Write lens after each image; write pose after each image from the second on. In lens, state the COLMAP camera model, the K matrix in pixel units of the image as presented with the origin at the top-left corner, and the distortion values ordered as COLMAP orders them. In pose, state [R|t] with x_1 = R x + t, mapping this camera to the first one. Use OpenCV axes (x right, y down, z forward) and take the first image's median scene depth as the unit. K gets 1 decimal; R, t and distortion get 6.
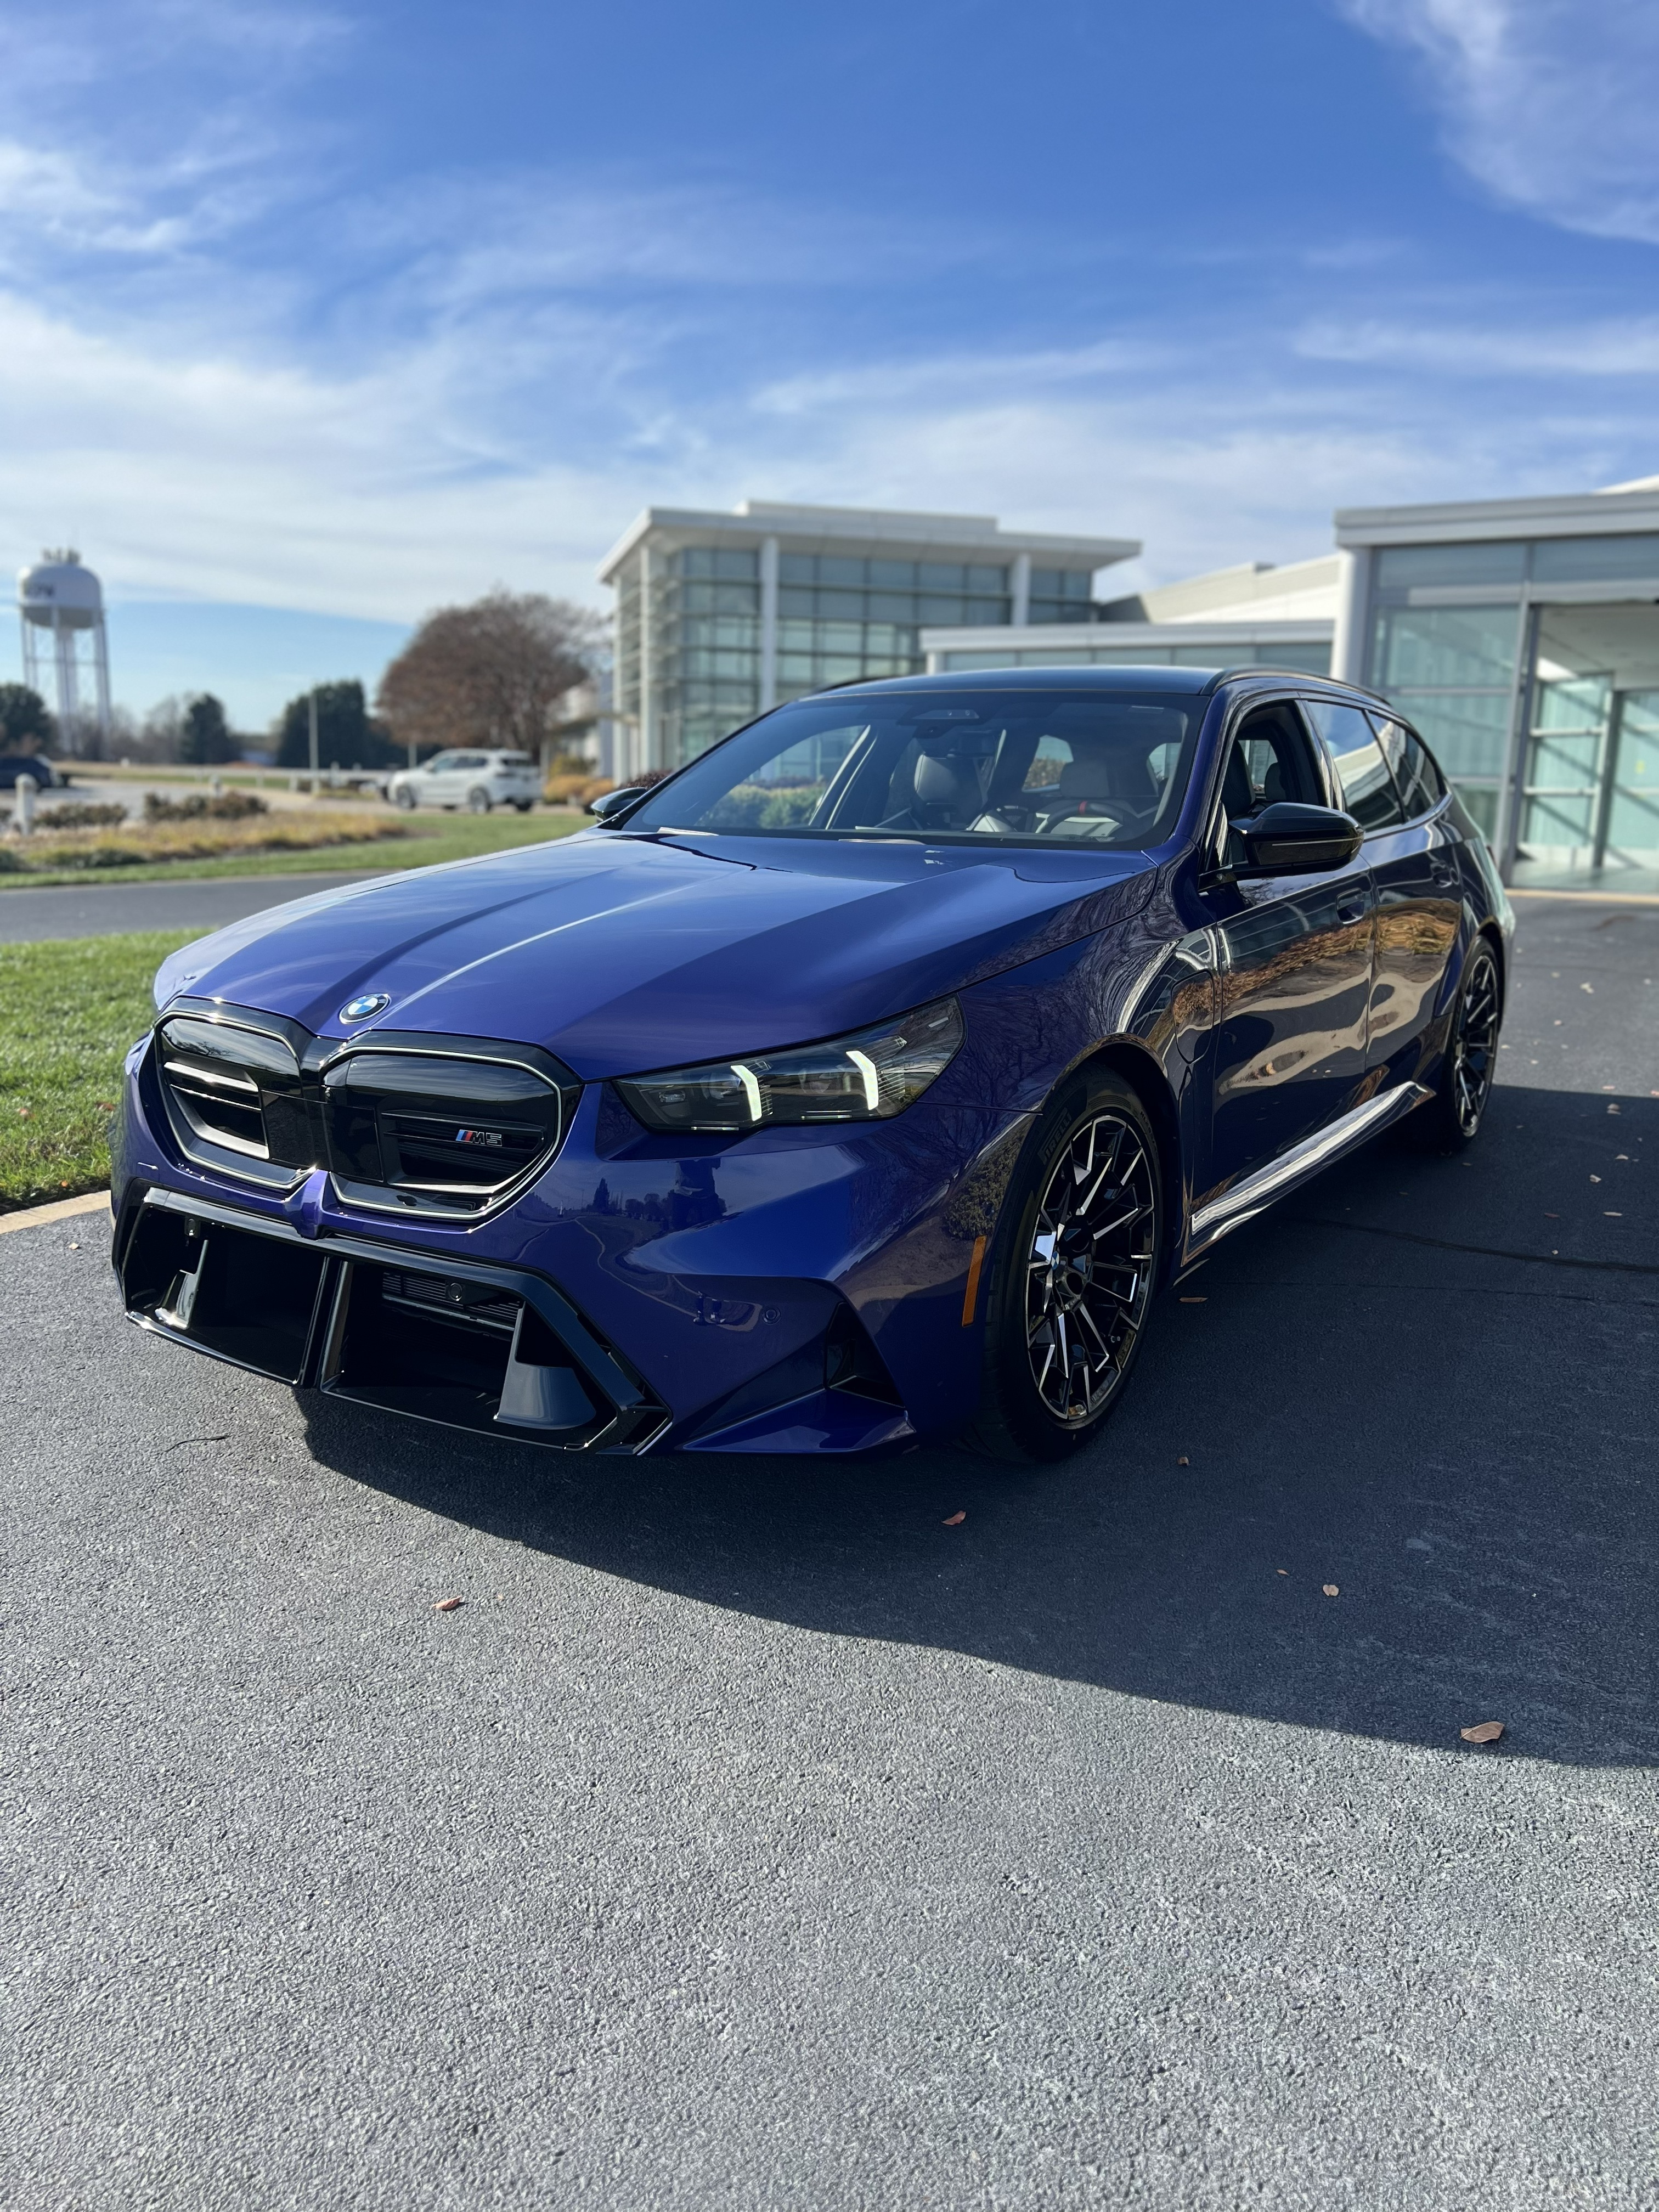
lens RADIAL K [[1680.0, 0, 834.7], [0, 1680.0, 1099.3], [0, 0, 1]] dist [0.007109, 0.003097]
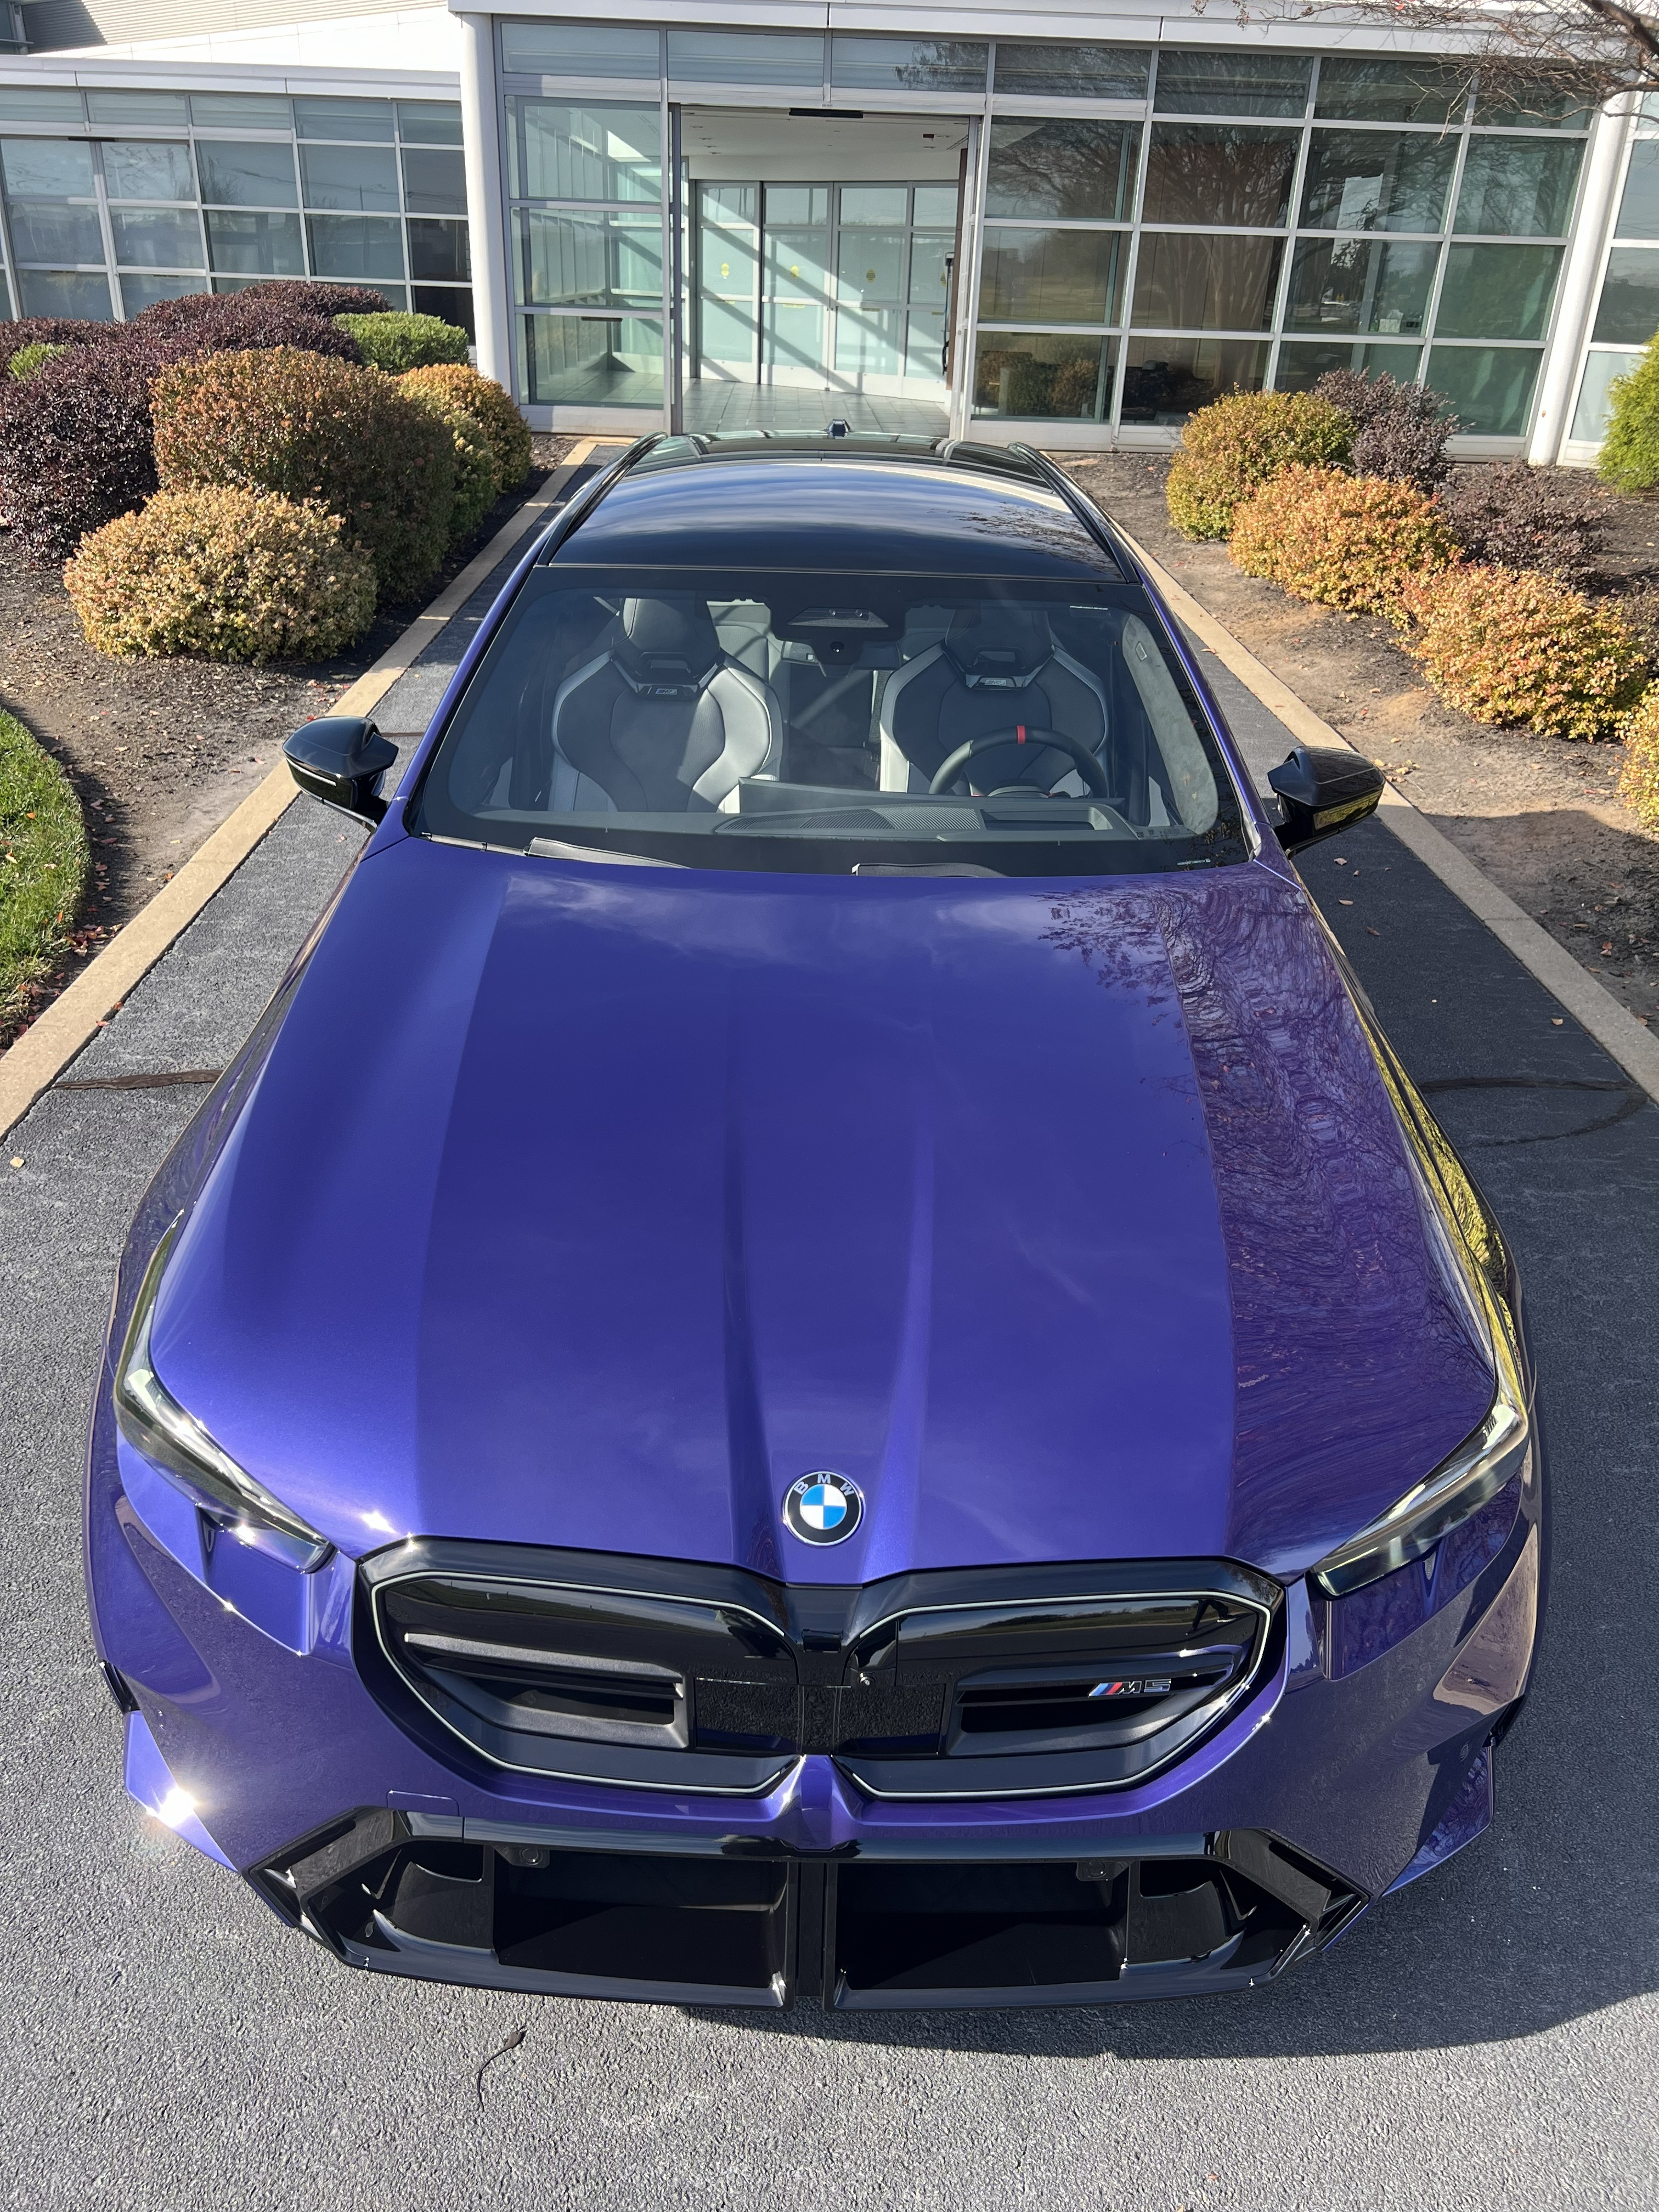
lens RADIAL K [[1680.0, 0, 822.5], [0, 1680.0, 1117.0], [0, 0, 1]] dist [0.007109, 0.003097]
pose [[0.844697, -0.244082, 0.476352, -0.085063], [0.089805, 0.941984, 0.323422, -0.062489], [-0.527657, -0.230415, 0.817610, 0.078391]]
